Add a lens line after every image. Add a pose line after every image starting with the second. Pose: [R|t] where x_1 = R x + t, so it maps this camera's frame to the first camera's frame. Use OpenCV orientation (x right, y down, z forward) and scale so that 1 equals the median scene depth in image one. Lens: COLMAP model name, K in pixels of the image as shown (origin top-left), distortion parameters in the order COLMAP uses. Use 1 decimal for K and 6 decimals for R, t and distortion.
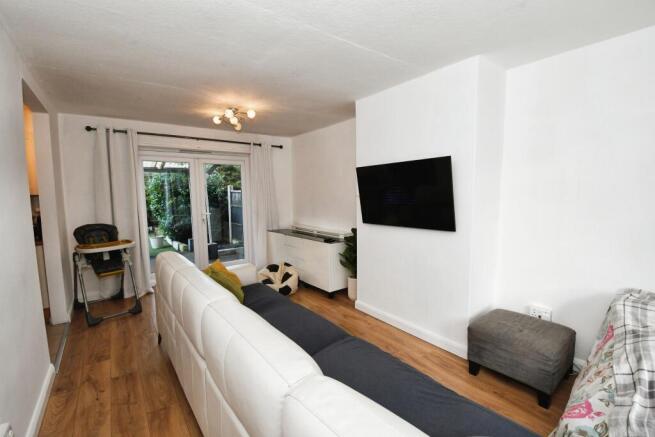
lens RADIAL K [[300.9, 0, 327.9], [0, 300.9, 217.2], [0, 0, 1]] dist [-0.023954, -0.001413]
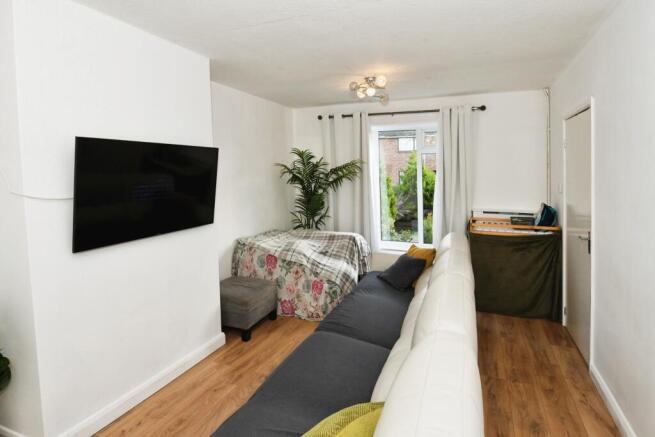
lens RADIAL K [[335.2, 0, 328.5], [0, 335.2, 218.5], [0, 0, 1]] dist [0.002281, -0.001068]
pose [[-0.517724, -0.093082, 0.850469, -0.627289], [0.086399, 0.983294, 0.160214, -0.097750], [-0.851174, 0.156427, -0.501032, 1.131862]]
